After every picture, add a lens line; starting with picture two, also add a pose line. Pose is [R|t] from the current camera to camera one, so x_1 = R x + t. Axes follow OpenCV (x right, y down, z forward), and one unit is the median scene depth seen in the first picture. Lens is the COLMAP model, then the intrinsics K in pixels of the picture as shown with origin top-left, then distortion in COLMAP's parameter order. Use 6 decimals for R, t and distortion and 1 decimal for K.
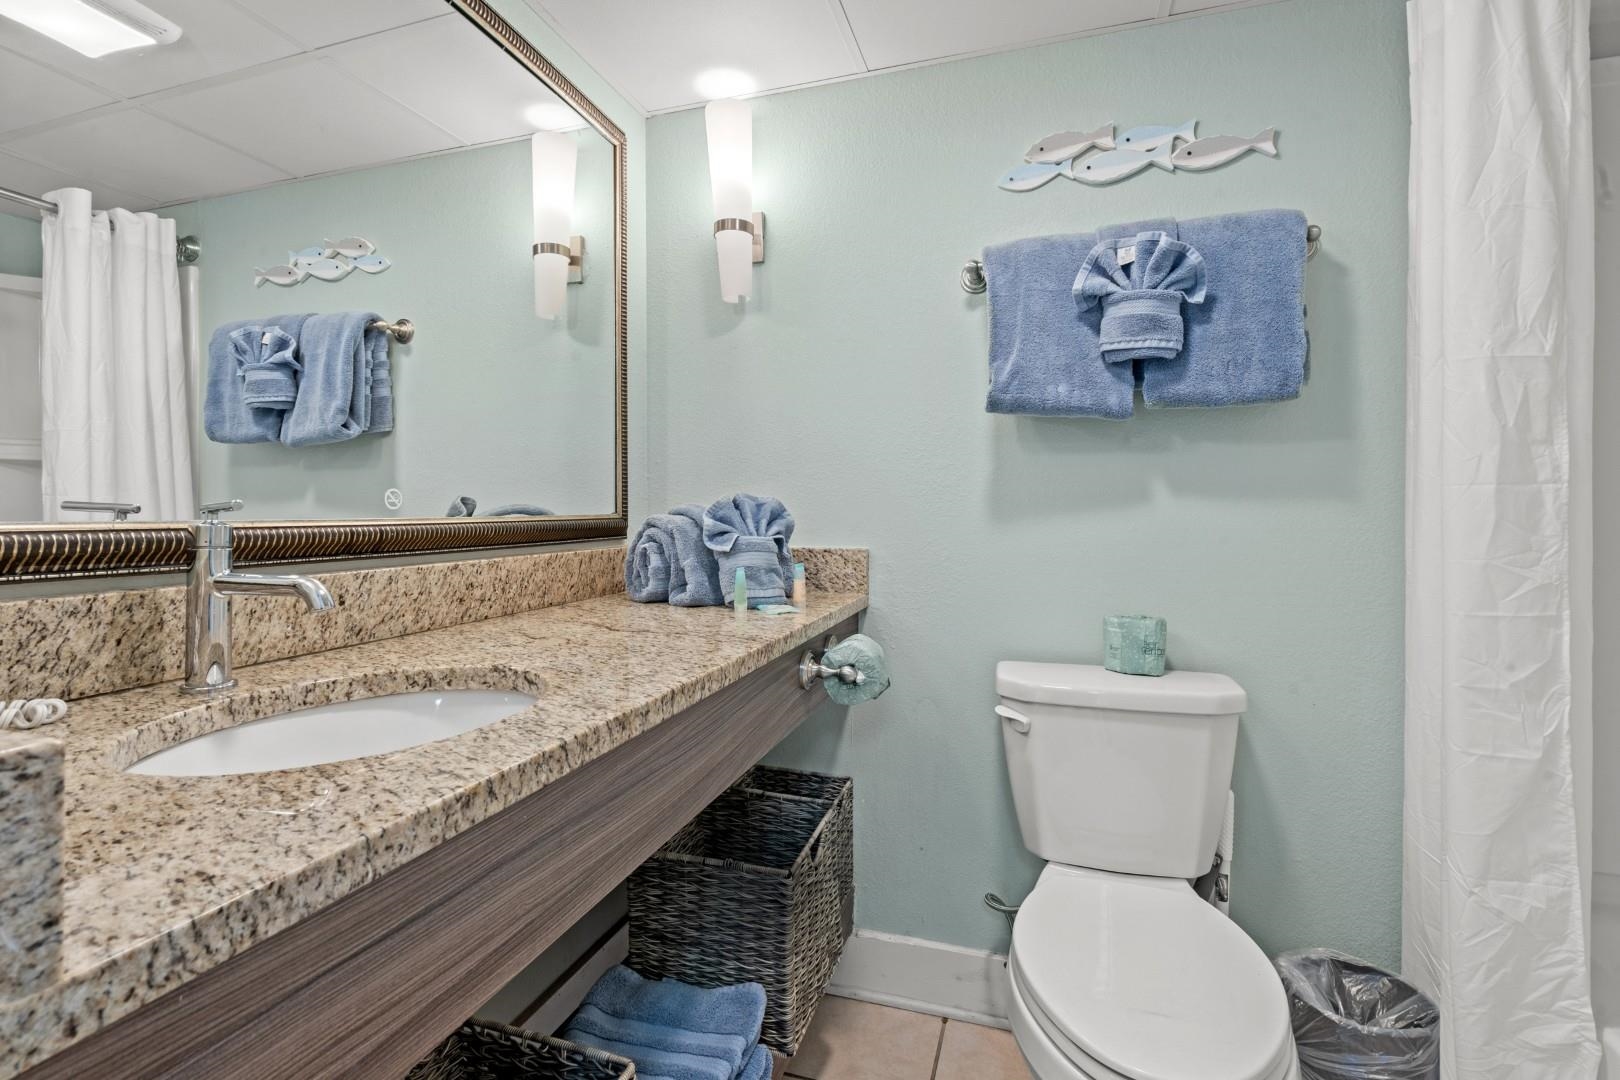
lens RADIAL K [[740.1, 0, 803.7], [0, 740.1, 529.9], [0, 0, 1]] dist [-0.006181, 0.001043]
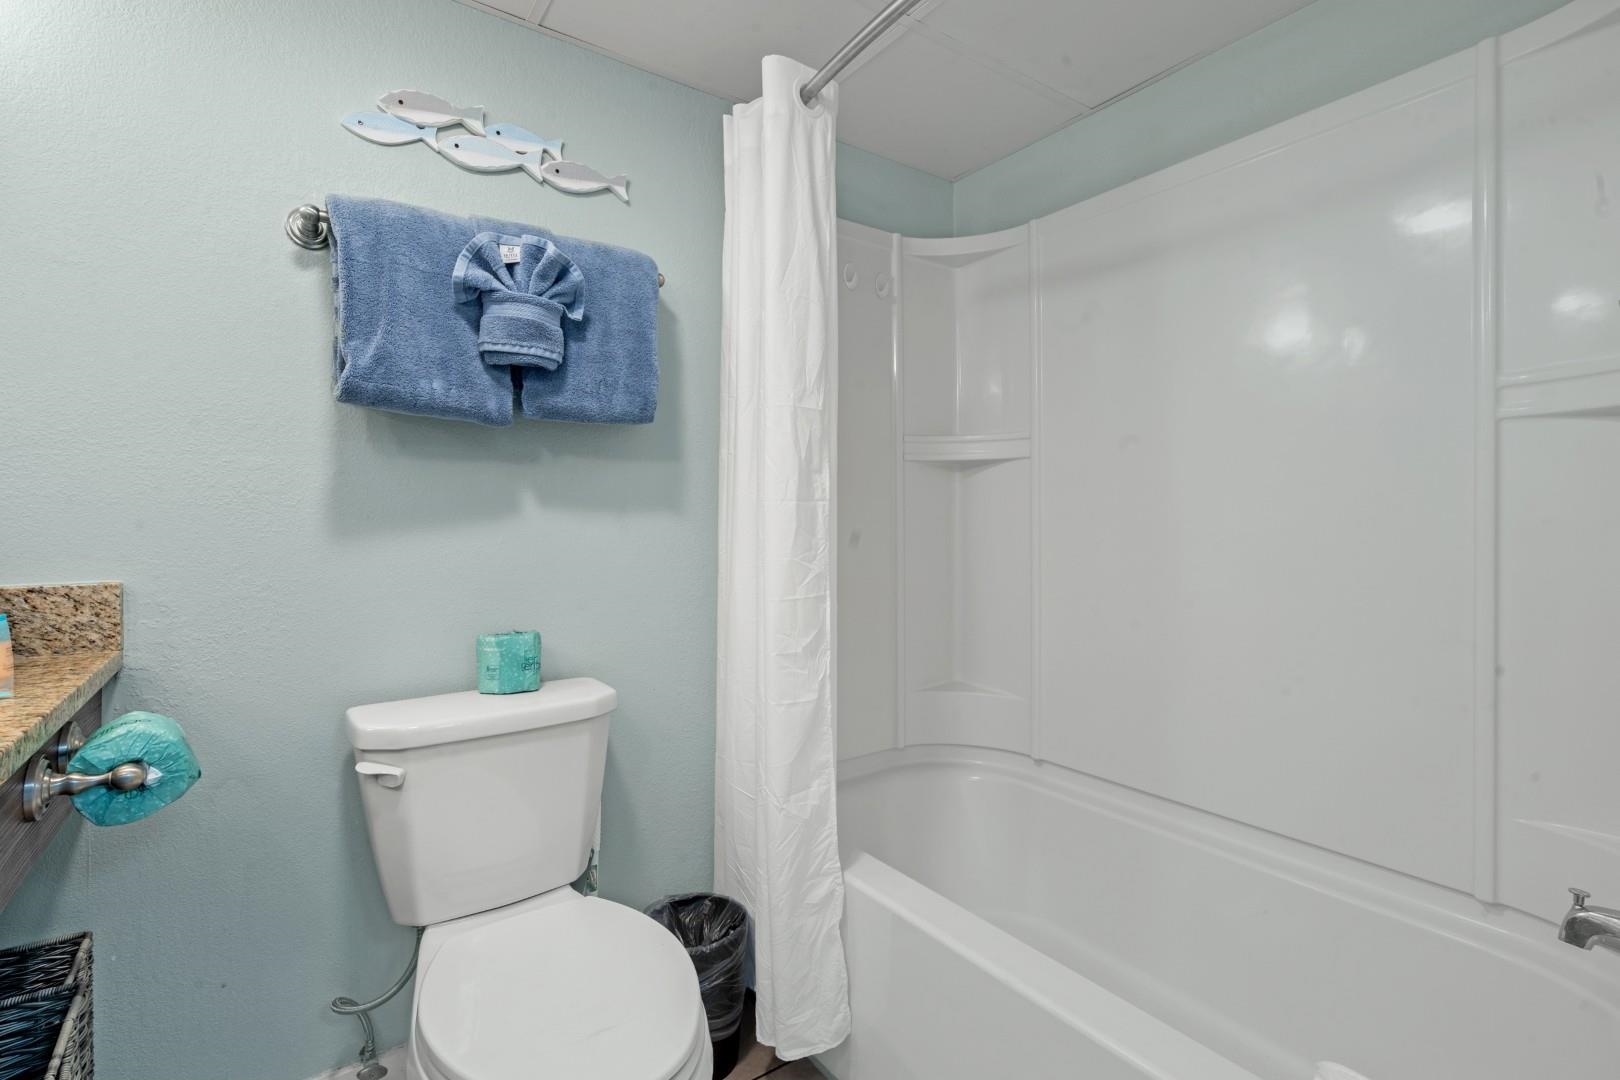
lens RADIAL K [[740.1, 0, 810.8], [0, 740.1, 535.4], [0, 0, 1]] dist [-0.006181, 0.001043]
pose [[0.598712, -0.021295, 0.800681, -0.093632], [0.028105, 0.999589, 0.005569, -0.004323], [-0.800471, 0.019169, 0.599065, 0.120991]]
